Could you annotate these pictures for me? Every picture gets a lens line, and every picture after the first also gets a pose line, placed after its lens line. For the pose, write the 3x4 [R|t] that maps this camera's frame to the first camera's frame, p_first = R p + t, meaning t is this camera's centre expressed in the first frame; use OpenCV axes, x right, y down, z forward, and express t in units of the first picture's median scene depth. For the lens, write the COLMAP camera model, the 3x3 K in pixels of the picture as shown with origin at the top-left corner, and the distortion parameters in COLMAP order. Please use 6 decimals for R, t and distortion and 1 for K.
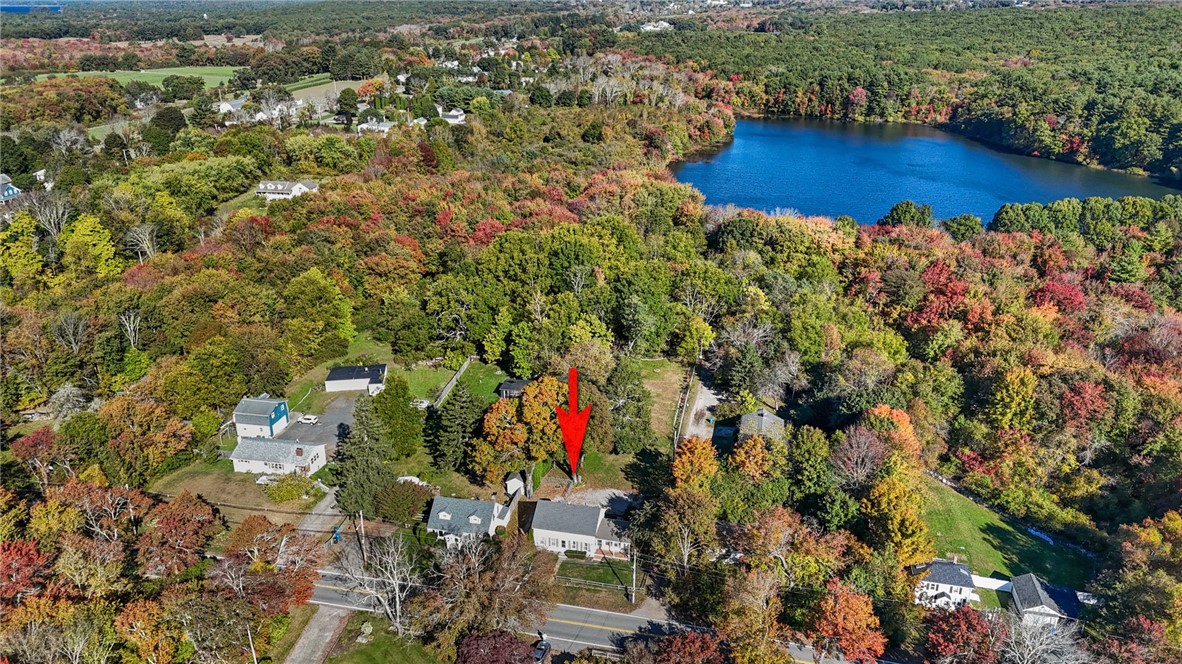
lens RADIAL K [[836.7, 0, 591.0], [0, 836.7, 332.0], [0, 0, 1]] dist [0.073543, -0.072726]
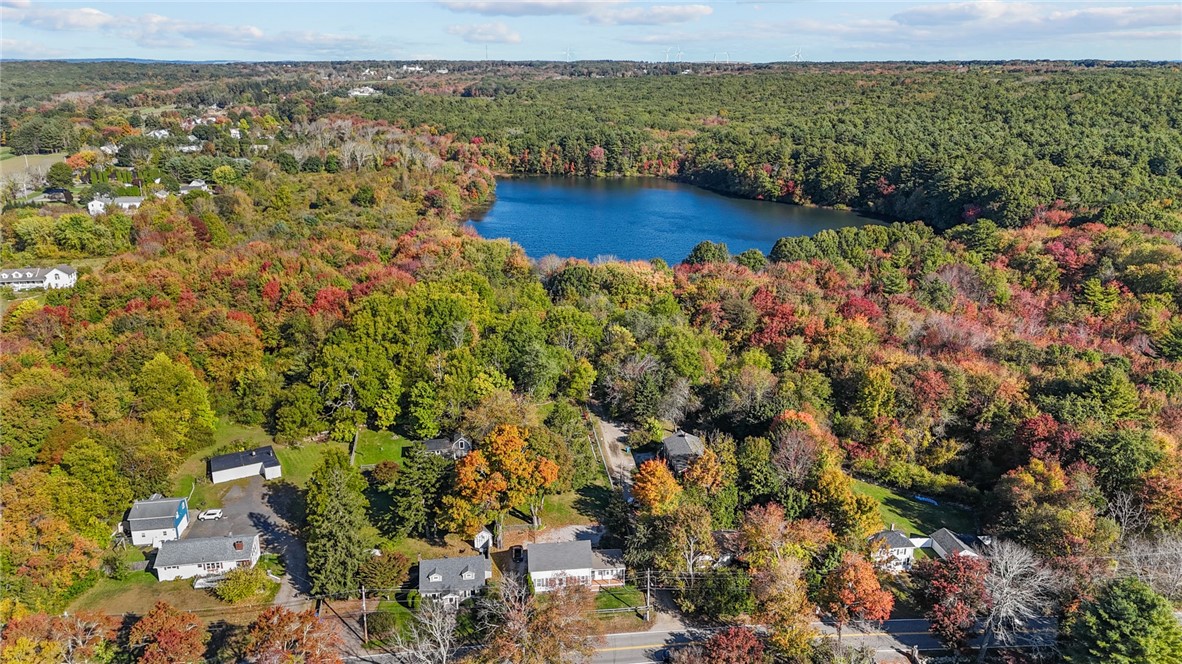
lens RADIAL K [[836.7, 0, 591.0], [0, 836.7, 332.0], [0, 0, 1]] dist [0.073543, -0.072726]
pose [[0.944748, -0.101164, 0.311797, -0.168235], [0.122578, 0.991208, -0.049811, 0.003060], [-0.304016, 0.085278, 0.948842, -0.008619]]
